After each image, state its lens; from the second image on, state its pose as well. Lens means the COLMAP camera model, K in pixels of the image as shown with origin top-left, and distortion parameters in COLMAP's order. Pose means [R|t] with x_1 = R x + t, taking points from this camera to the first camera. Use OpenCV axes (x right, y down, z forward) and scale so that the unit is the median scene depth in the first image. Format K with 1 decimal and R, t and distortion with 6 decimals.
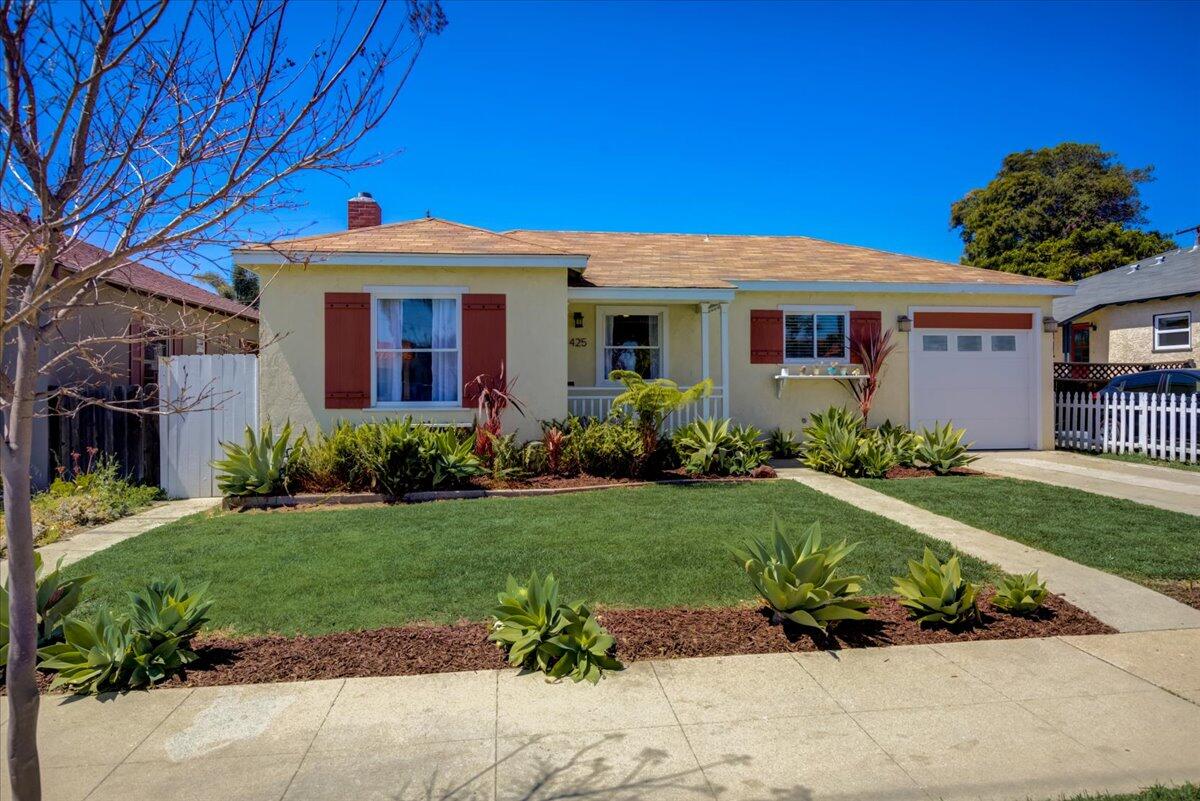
lens RADIAL K [[762.0, 0, 600.7], [0, 762.0, 379.2], [0, 0, 1]] dist [-0.007254, -0.000815]
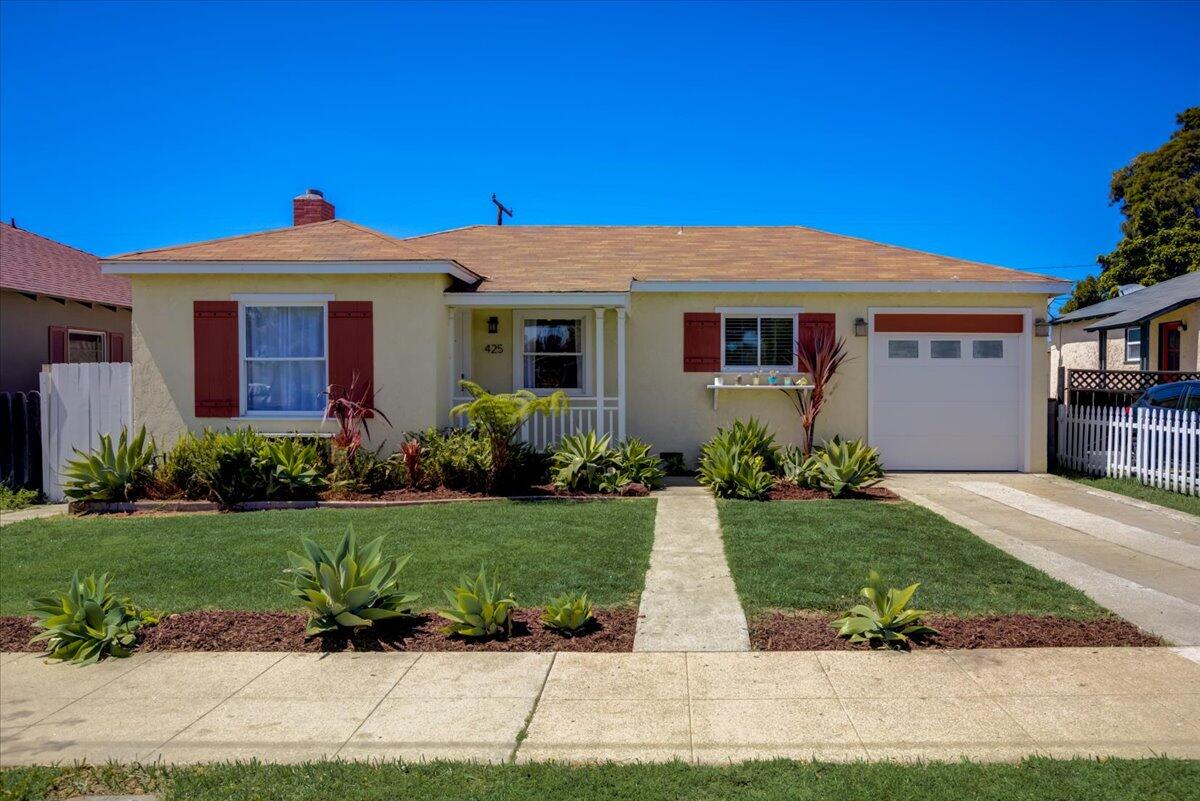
lens RADIAL K [[886.9, 0, 660.6], [0, 886.9, 403.9], [0, 0, 1]] dist [-0.002756, 0.002568]
pose [[0.991078, 0.009586, -0.132939, 0.337885], [-0.005868, 0.999581, 0.028332, -0.012870], [0.133155, -0.027300, 0.990719, -0.064508]]
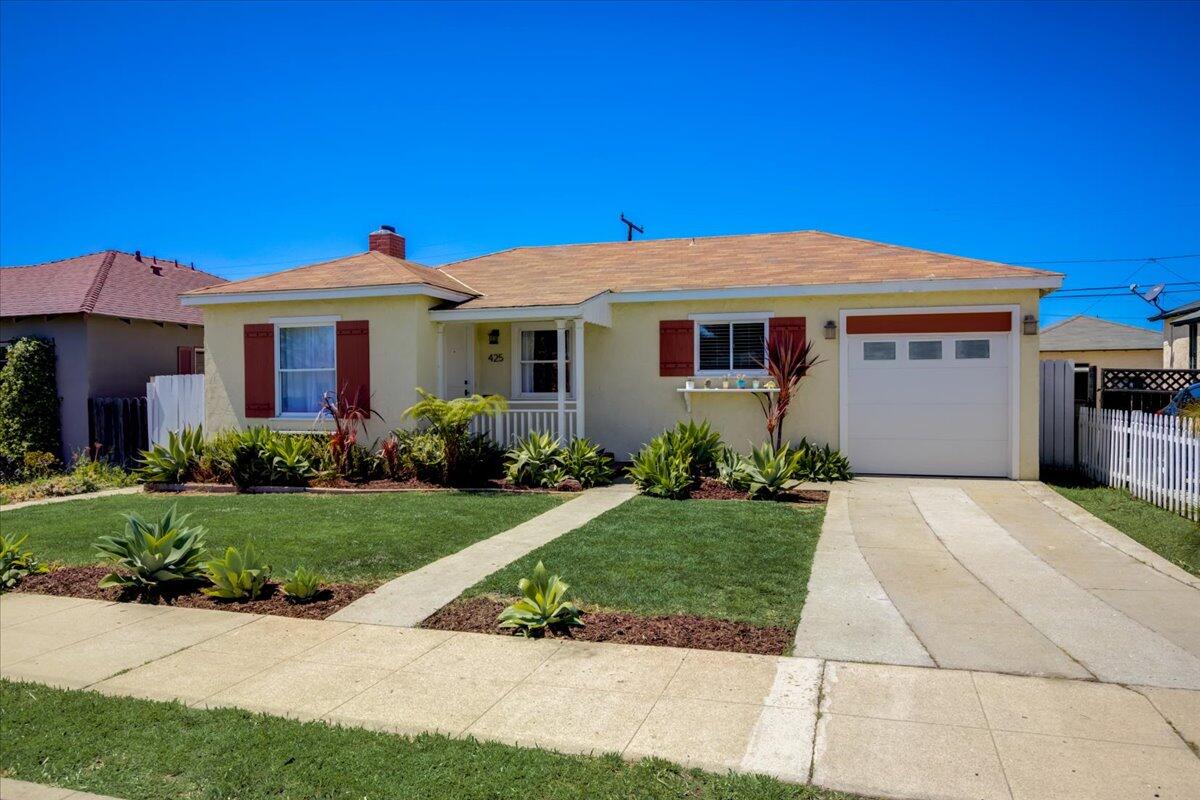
lens RADIAL K [[840.1, 0, 600.0], [0, 840.1, 400.0], [0, 0, 1]] dist [-0.003099, -0.003734]
pose [[0.906294, 0.006290, -0.422601, 0.629985], [0.003530, 0.999742, 0.022450, -0.015821], [0.422633, -0.021839, 0.906038, -0.003416]]
